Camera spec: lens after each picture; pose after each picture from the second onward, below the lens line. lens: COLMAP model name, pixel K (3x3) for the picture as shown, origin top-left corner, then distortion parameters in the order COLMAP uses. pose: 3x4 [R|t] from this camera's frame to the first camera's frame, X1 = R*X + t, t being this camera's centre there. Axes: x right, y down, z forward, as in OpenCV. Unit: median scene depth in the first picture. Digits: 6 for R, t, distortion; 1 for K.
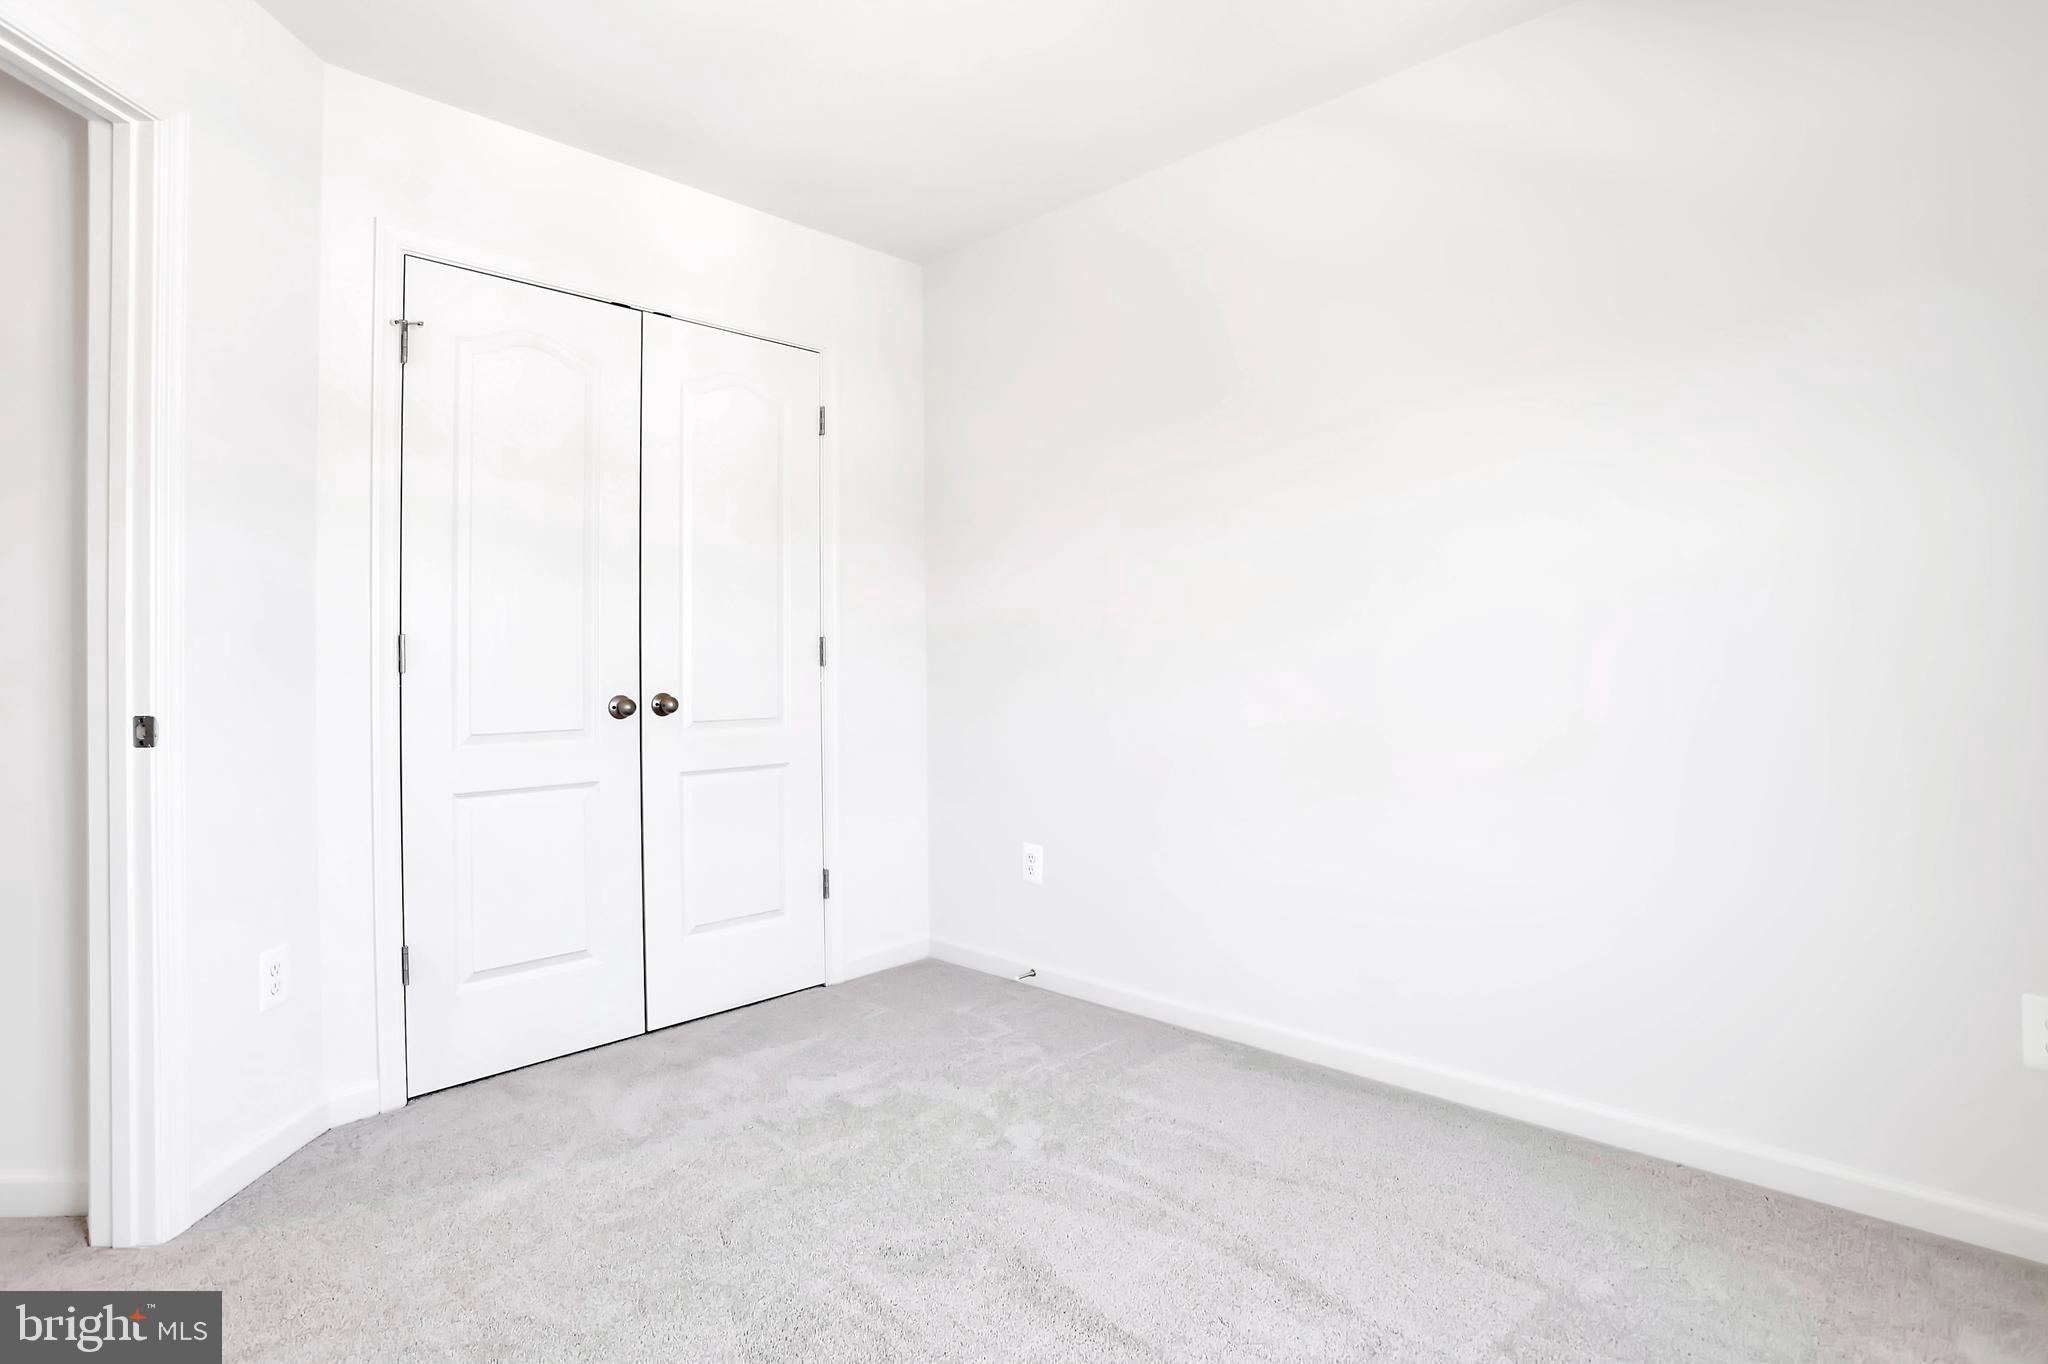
lens RADIAL K [[1029.8, 0, 998.0], [0, 1029.8, 667.3], [0, 0, 1]] dist [-0.075373, 0.031229]
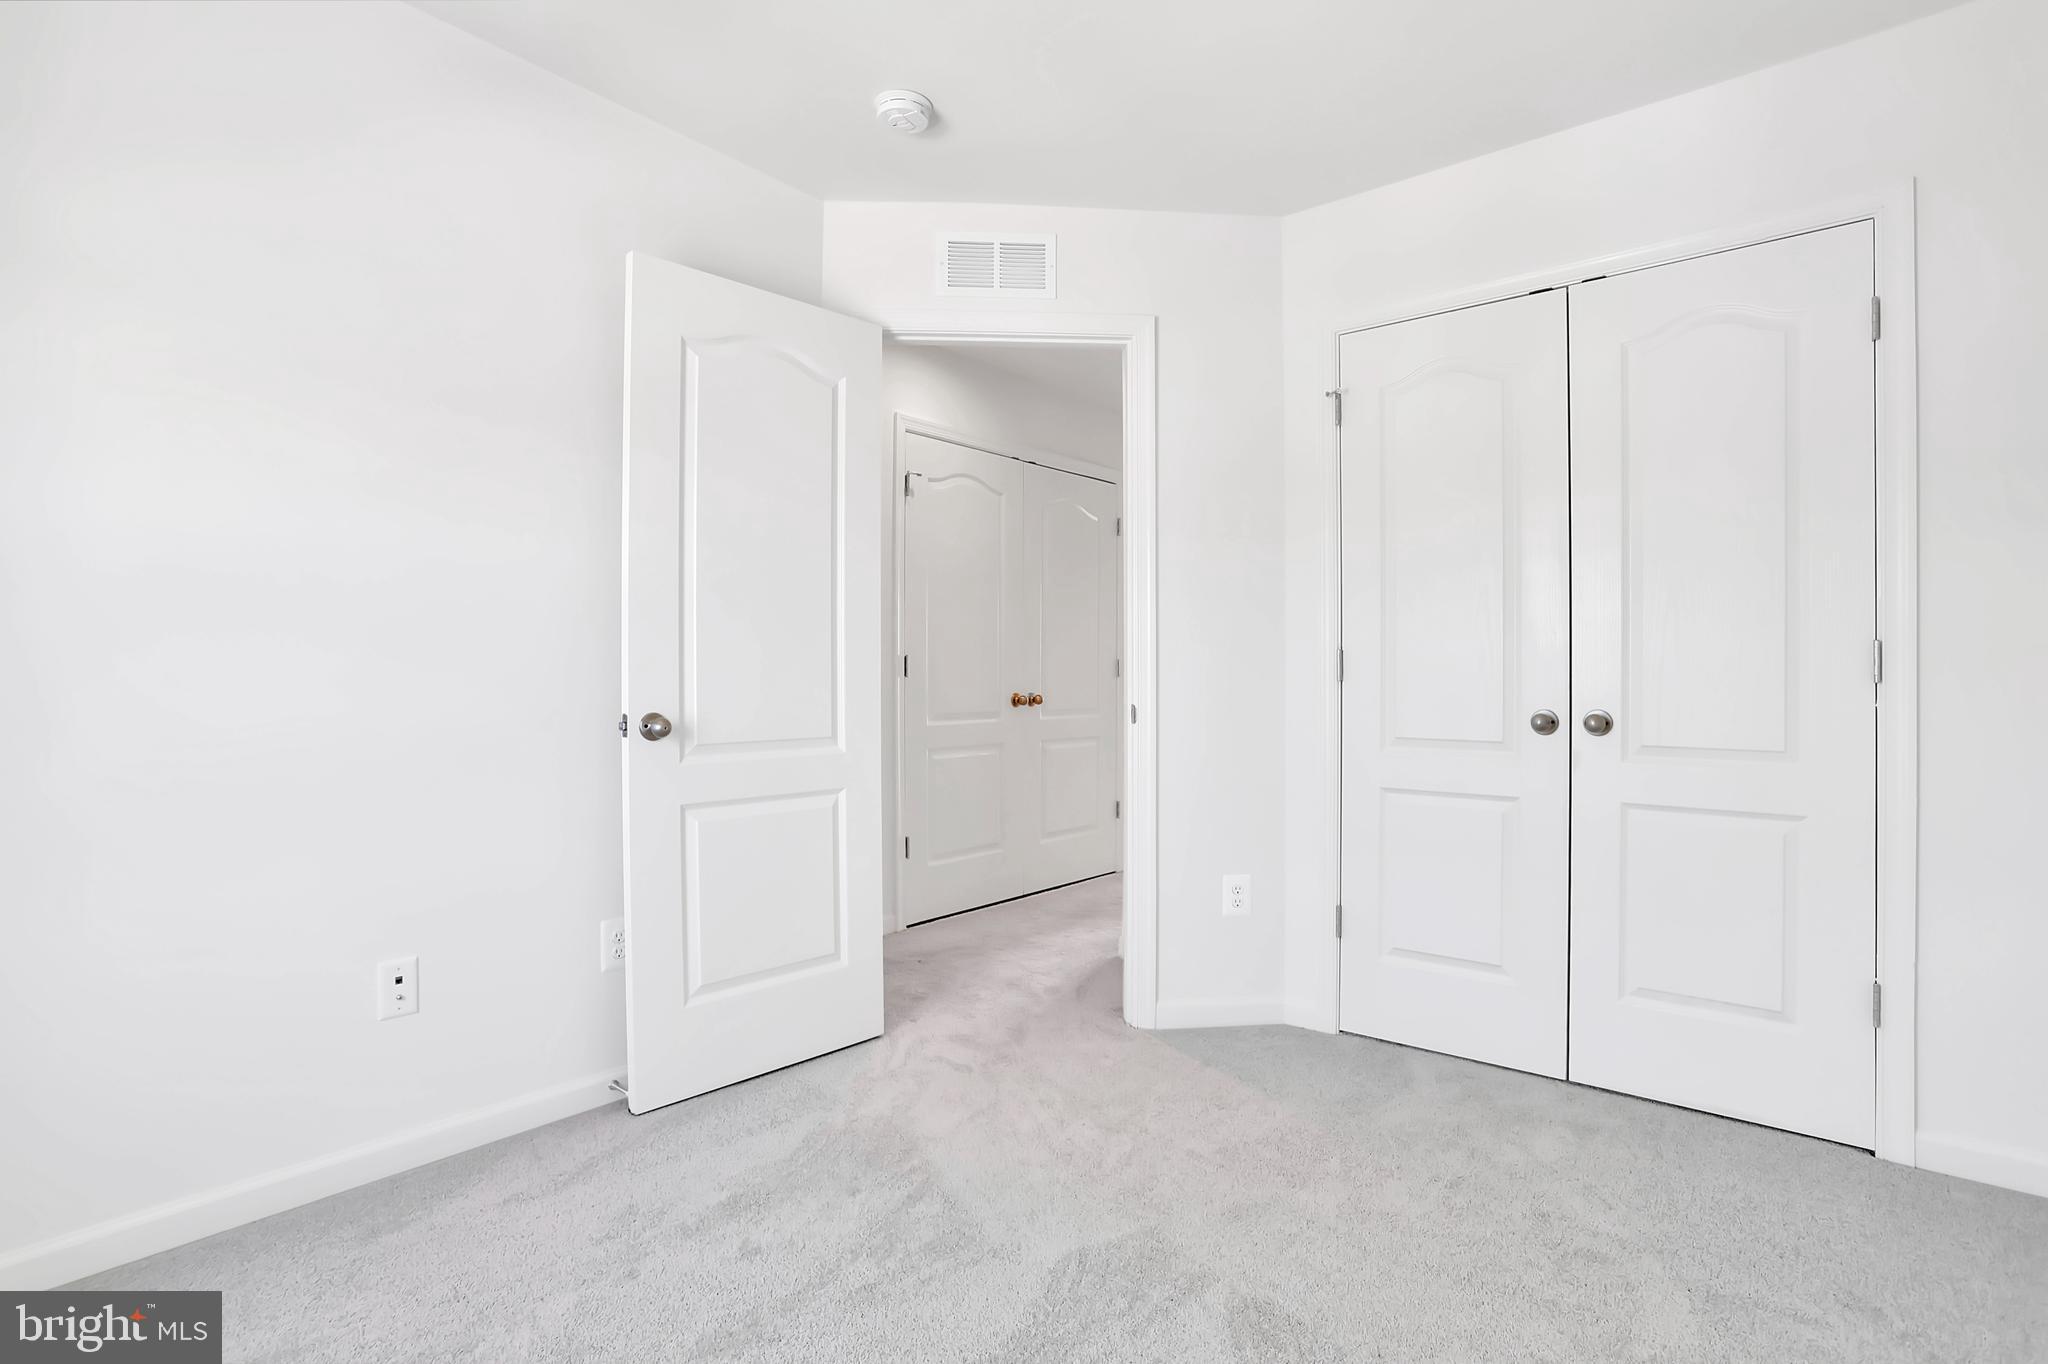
lens RADIAL K [[1029.8, 0, 998.0], [0, 1029.8, 667.3], [0, 0, 1]] dist [-0.075373, 0.031229]
pose [[0.037546, 0.014328, -0.999192, 0.561906], [0.001083, 0.999896, 0.014379, -0.026623], [0.999294, -0.001622, 0.037526, 0.486122]]
